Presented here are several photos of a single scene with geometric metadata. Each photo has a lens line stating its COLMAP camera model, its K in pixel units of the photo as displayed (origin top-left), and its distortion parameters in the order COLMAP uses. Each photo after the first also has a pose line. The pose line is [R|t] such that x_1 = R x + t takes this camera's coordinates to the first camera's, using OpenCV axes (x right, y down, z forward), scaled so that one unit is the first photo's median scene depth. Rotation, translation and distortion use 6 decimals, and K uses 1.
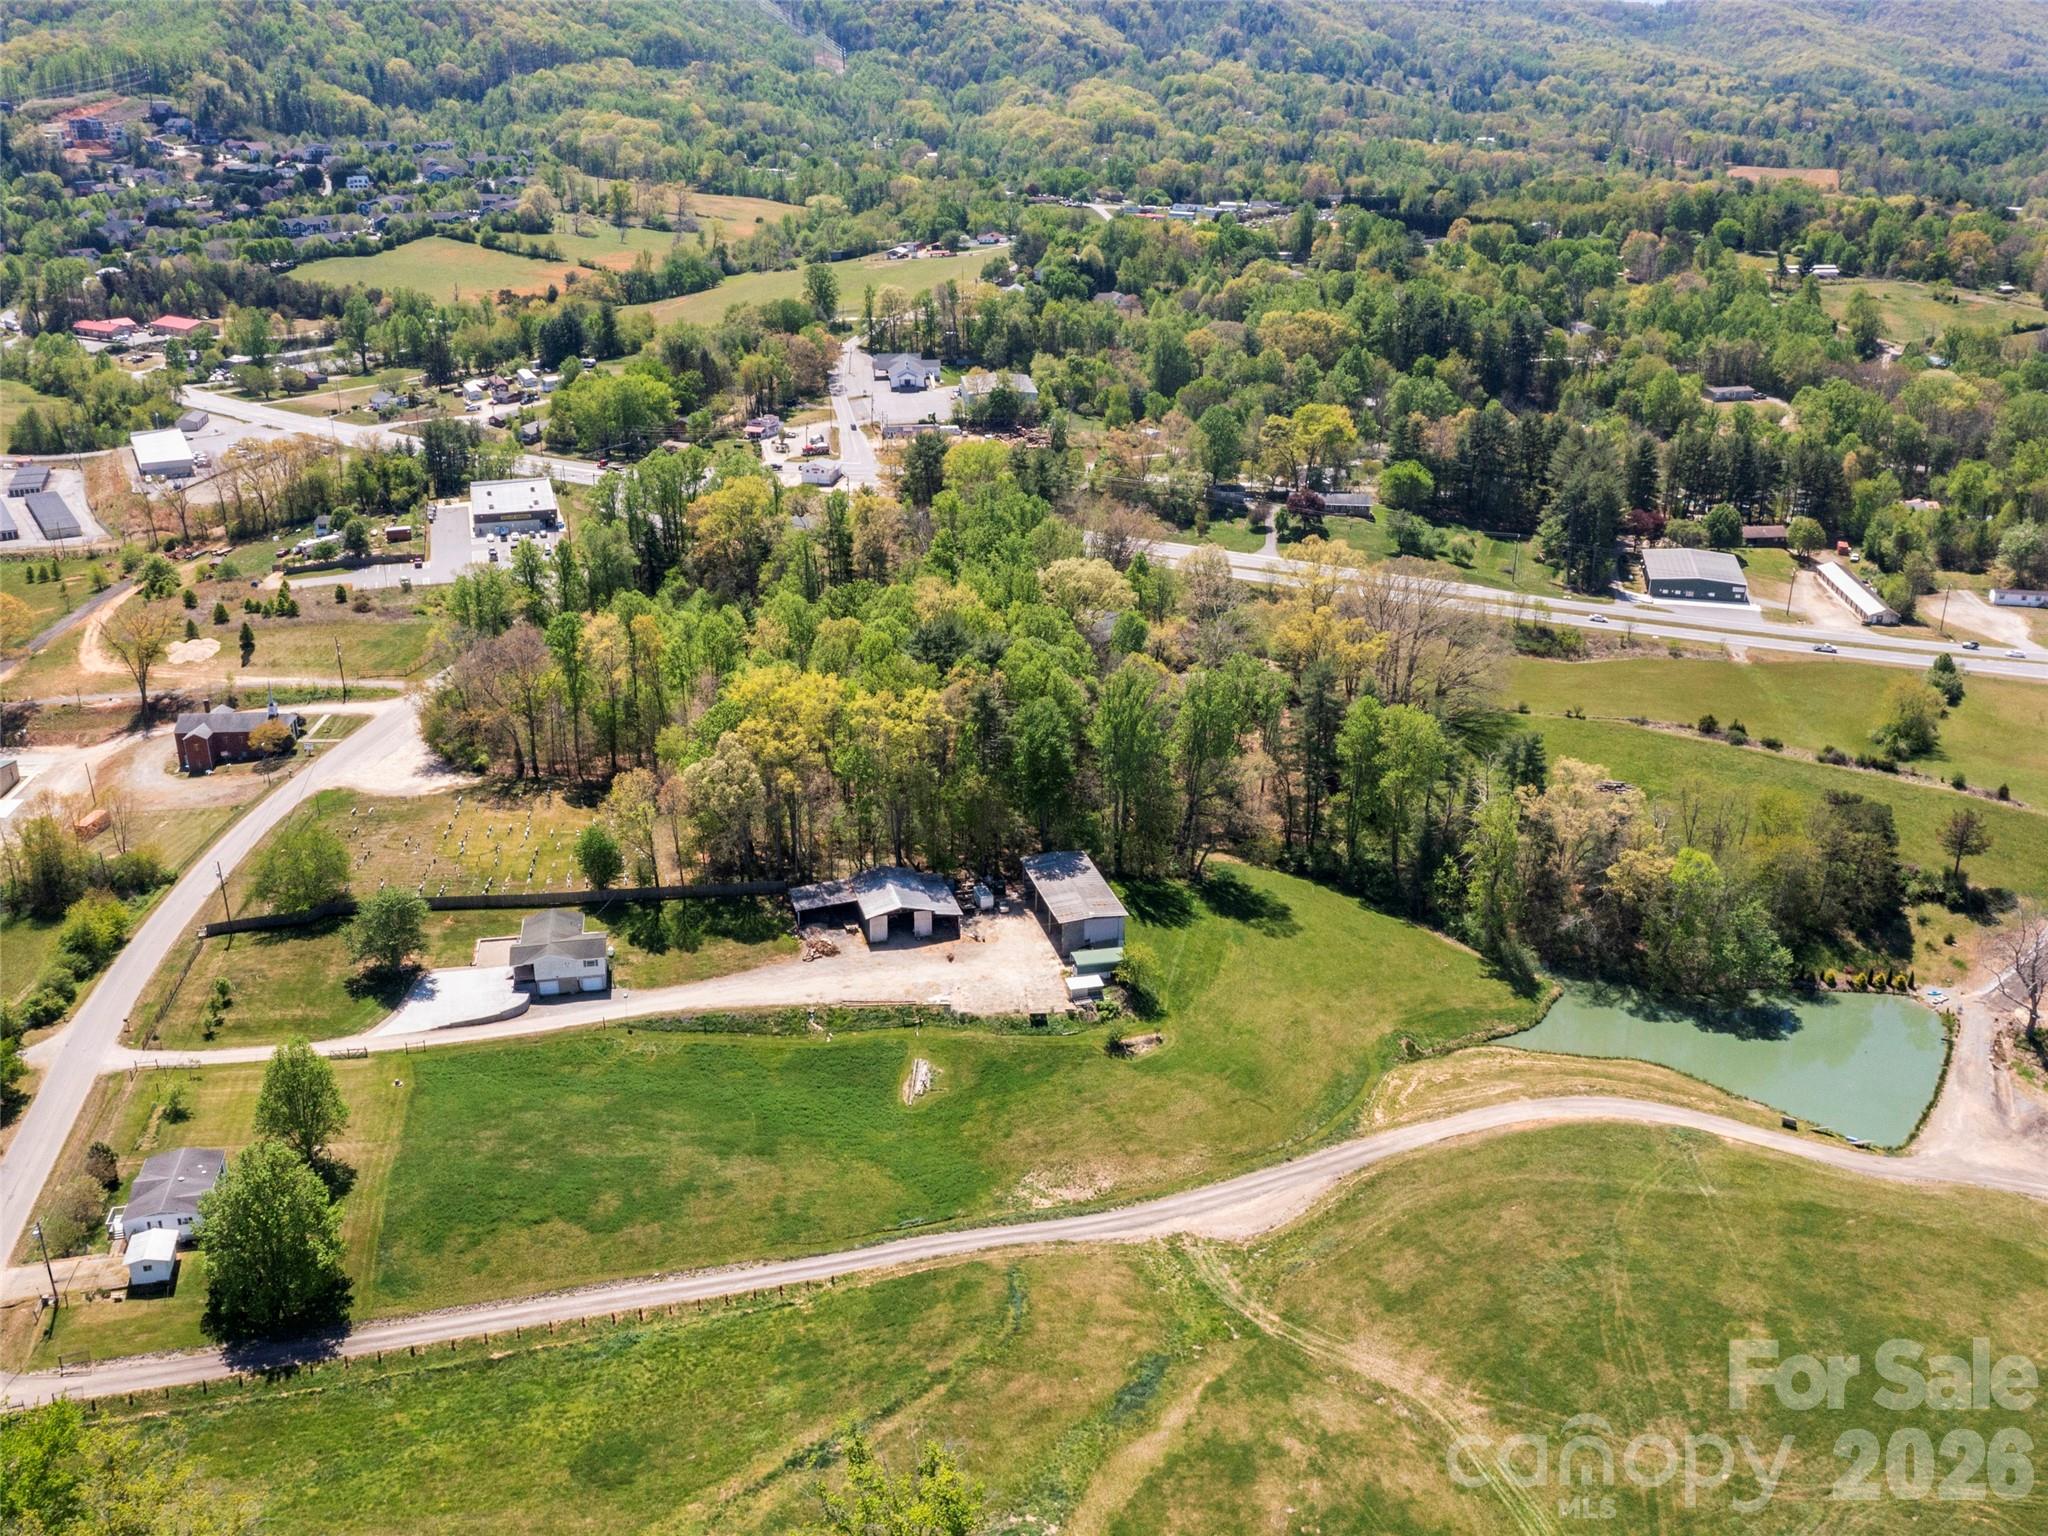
lens RADIAL K [[1822.4, 0, 1018.3], [0, 1822.4, 759.6], [0, 0, 1]] dist [-0.008198, 0.005999]
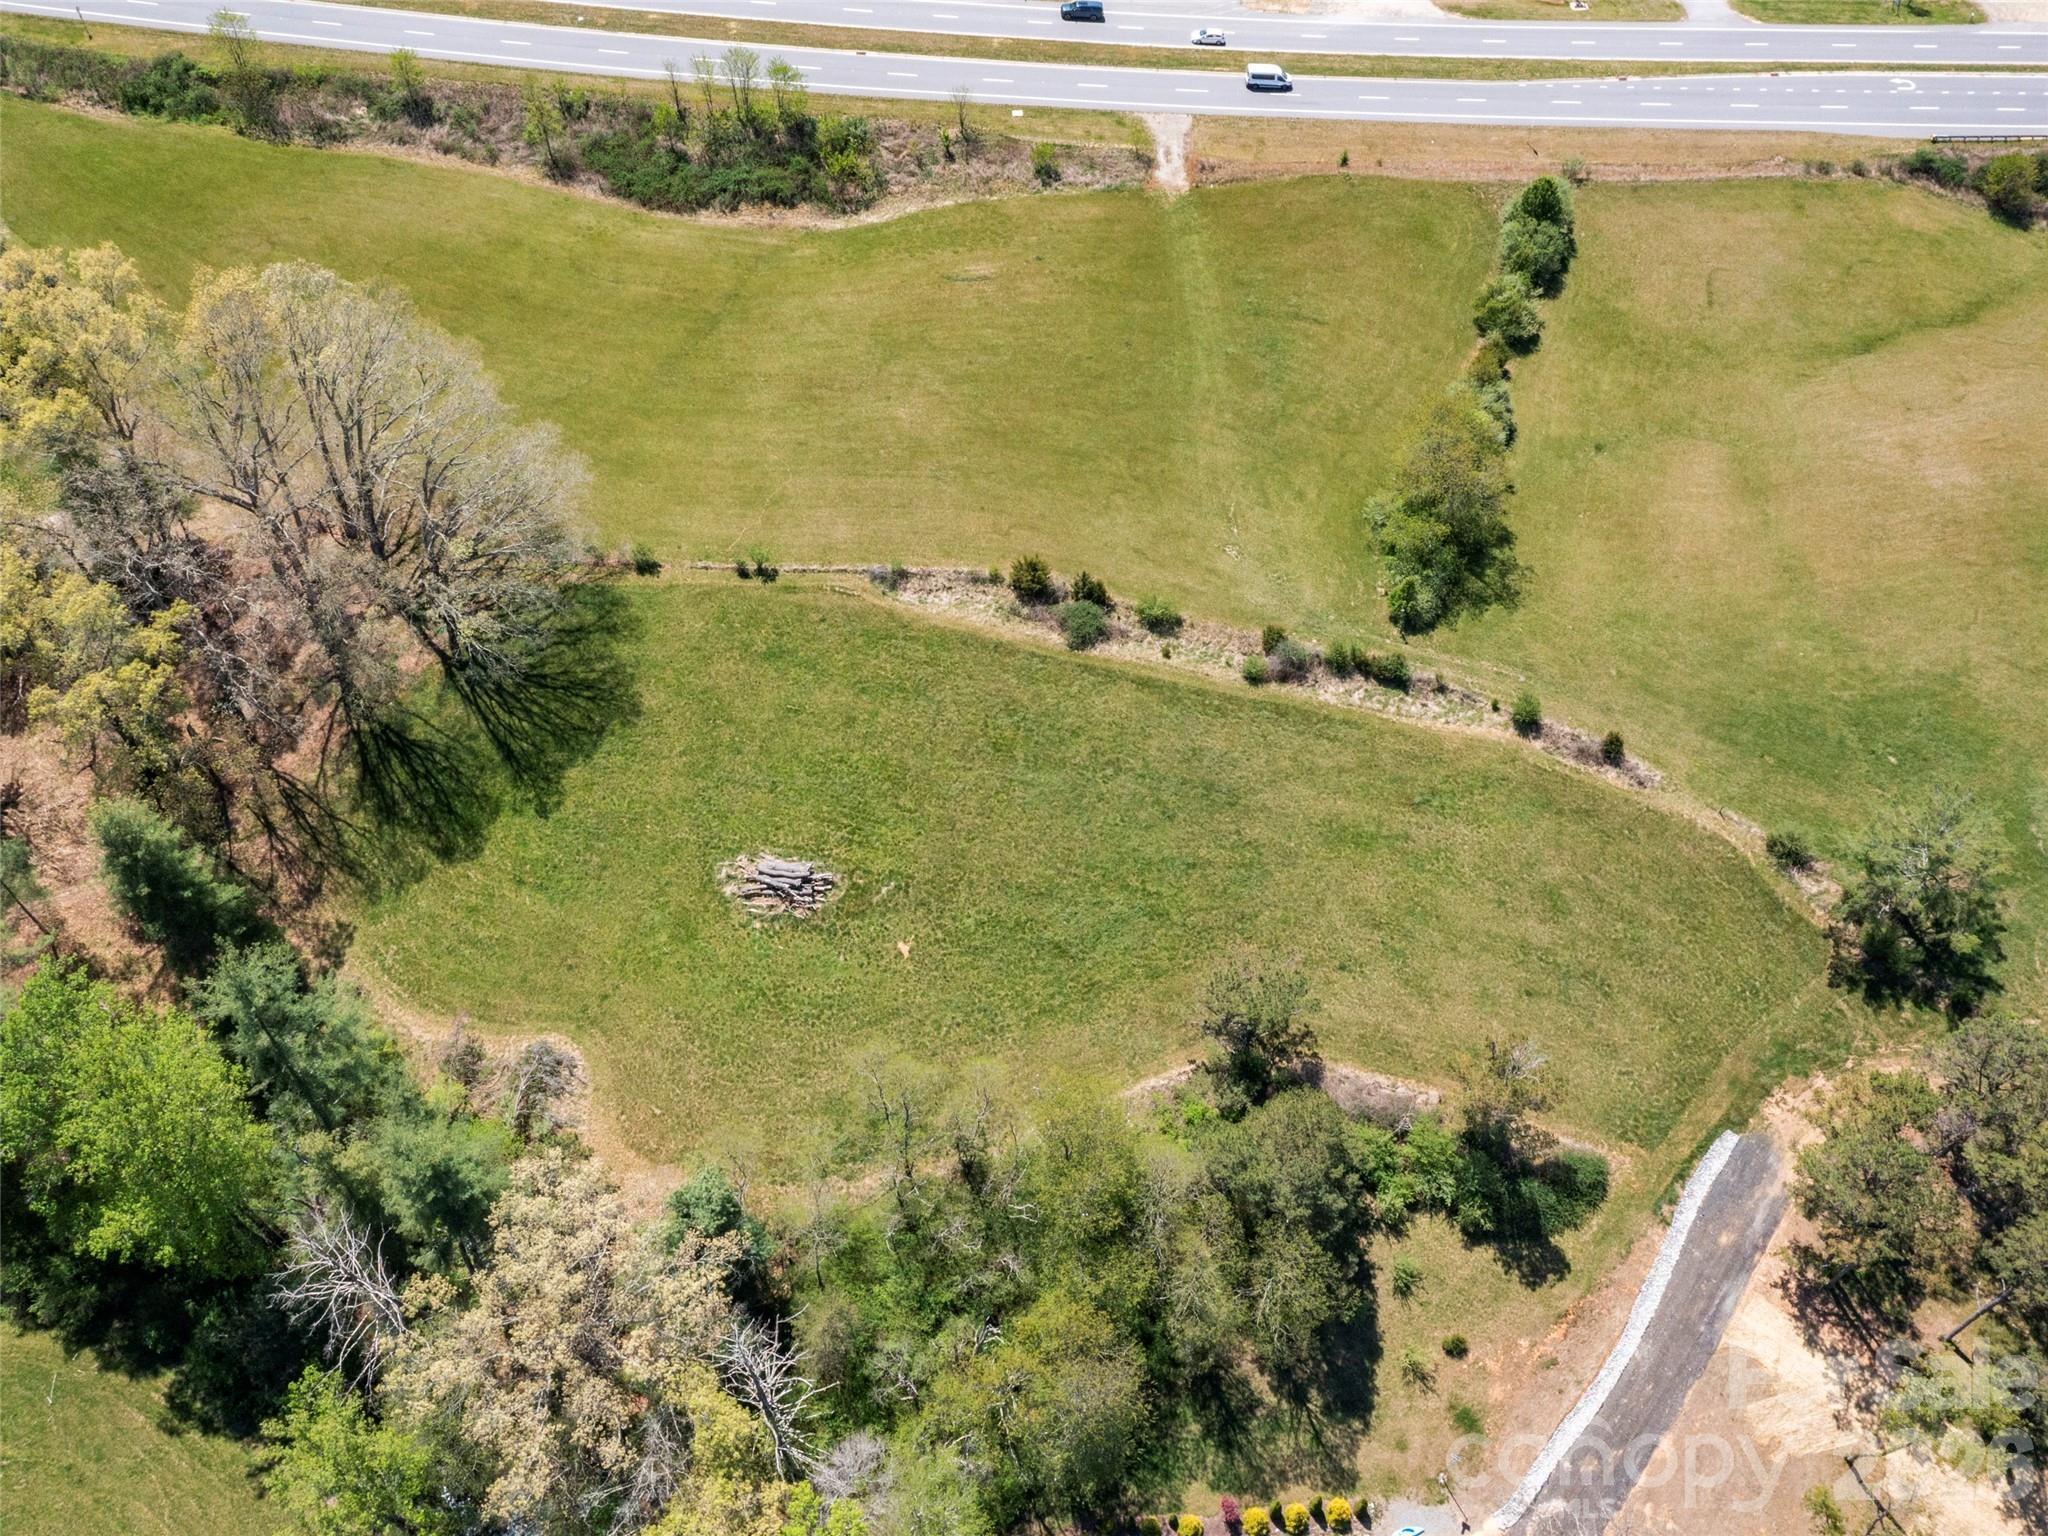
lens RADIAL K [[1833.7, 0, 991.4], [0, 1833.7, 771.8], [0, 0, 1]] dist [-0.007604, -0.004173]
pose [[0.977207, -0.174520, 0.120873, 0.087489], [0.083181, 0.838617, 0.538333, -0.065682], [-0.195316, -0.516008, 0.834019, 0.169719]]
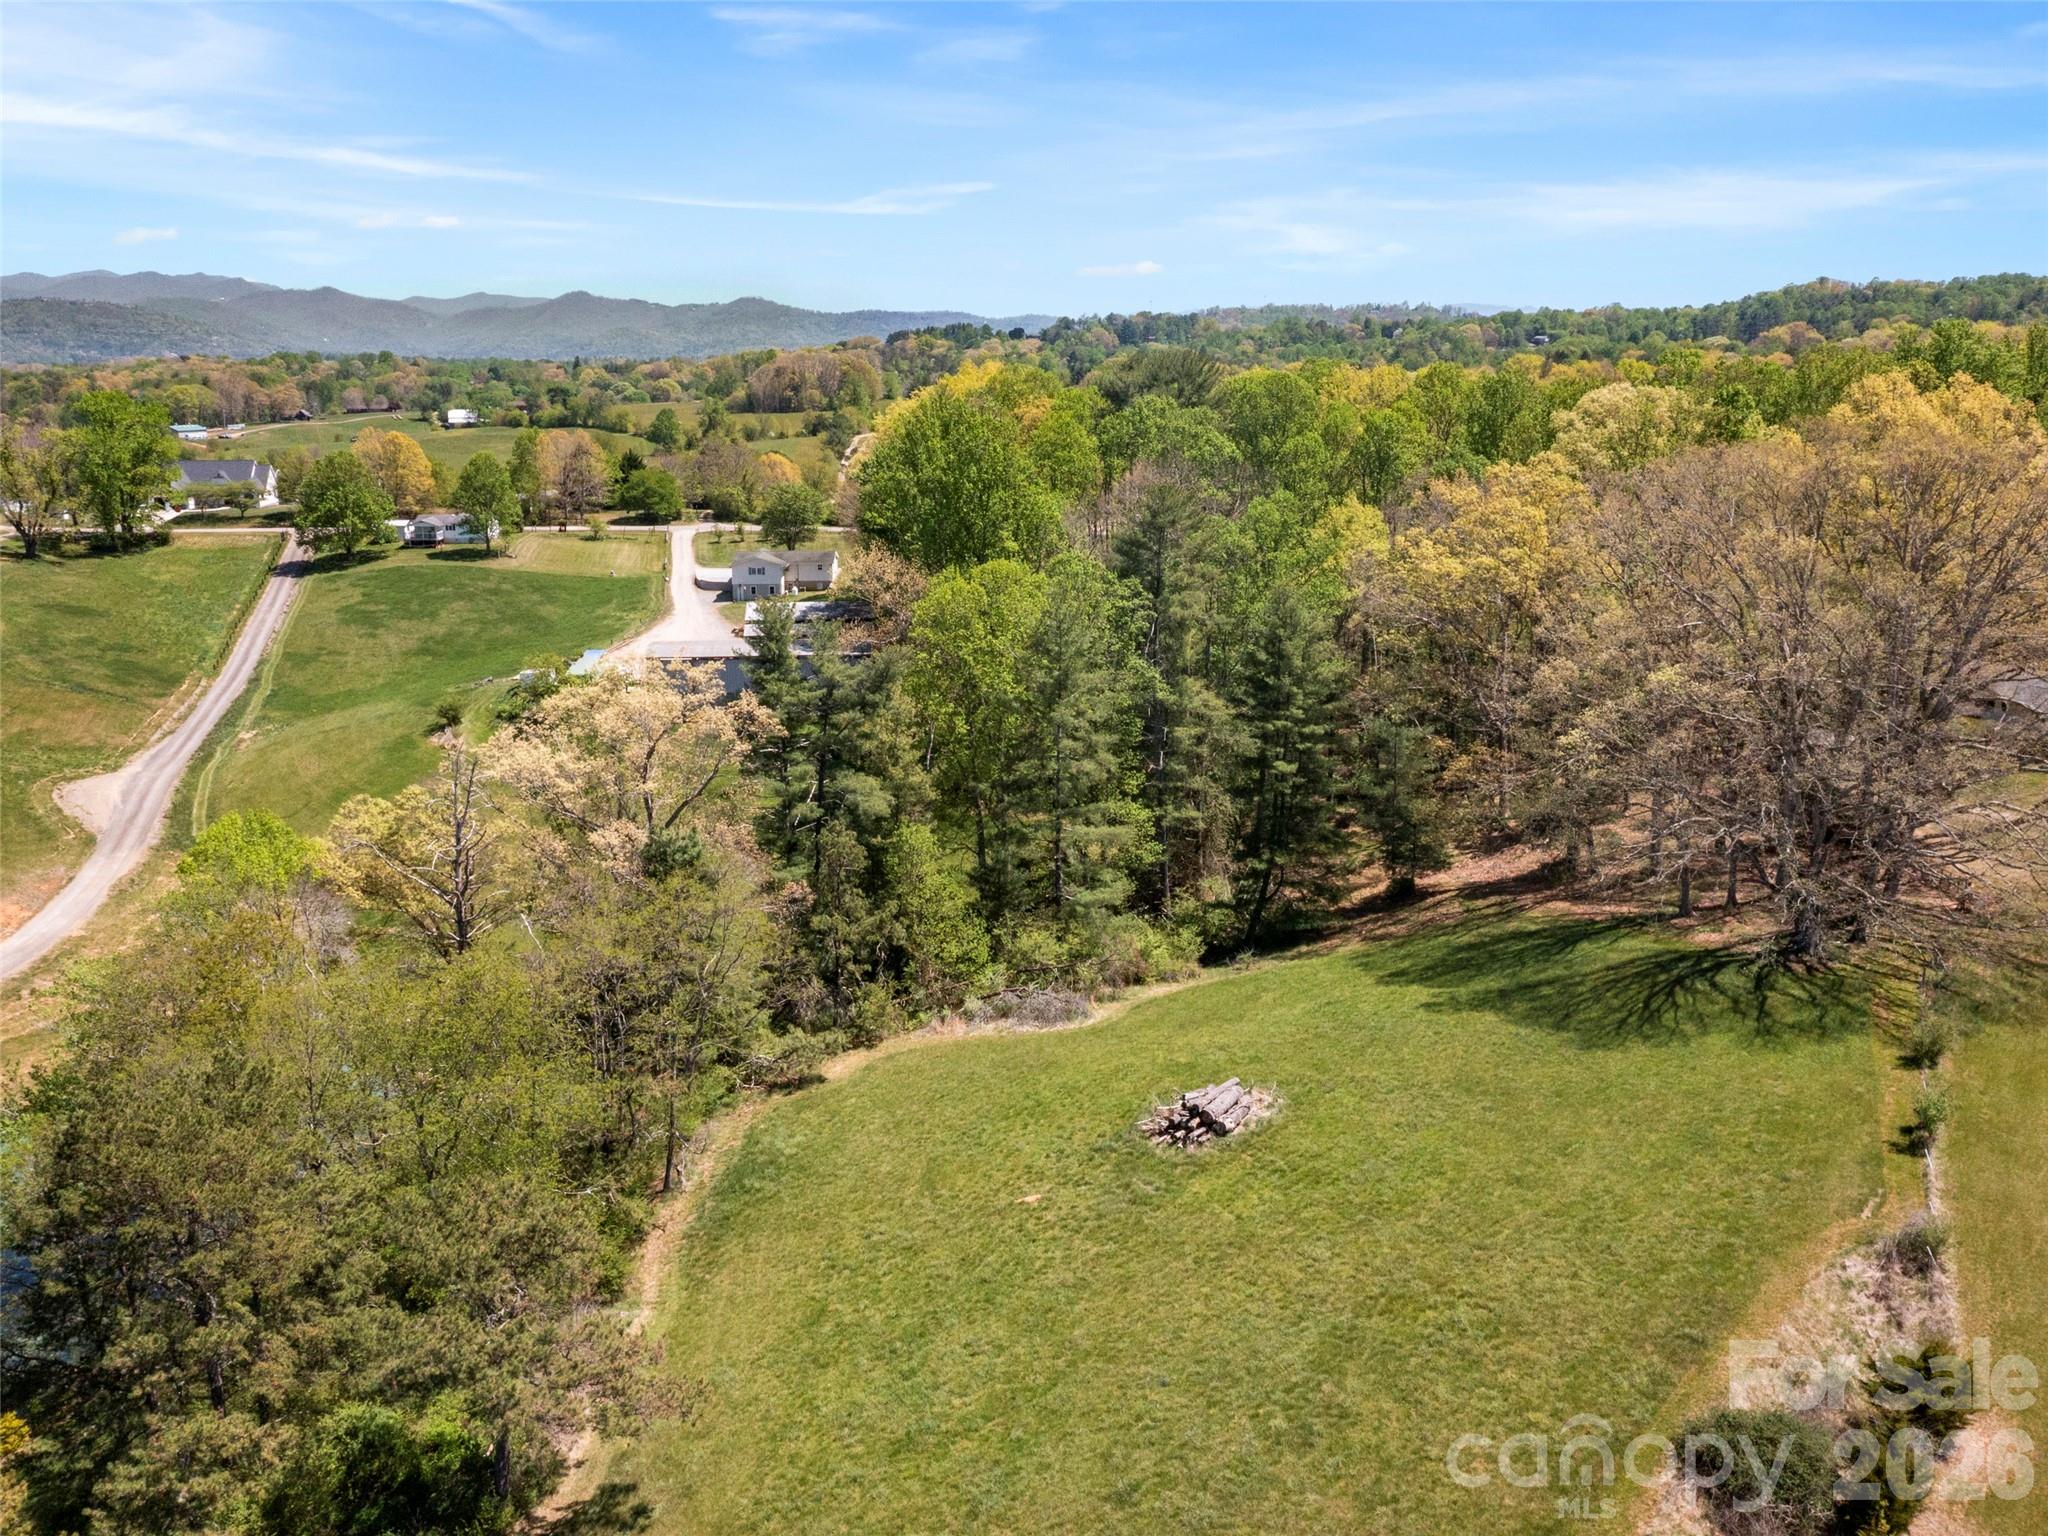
lens RADIAL K [[1819.3, 0, 1024.0], [0, 1819.3, 768.0], [0, 0, 1]] dist [-0.015132, 0.009323]
pose [[-0.166853, 0.219040, -0.961344, 0.156121], [-0.356102, 0.895813, 0.265915, -0.024975], [0.919430, 0.386705, -0.071469, 0.262356]]
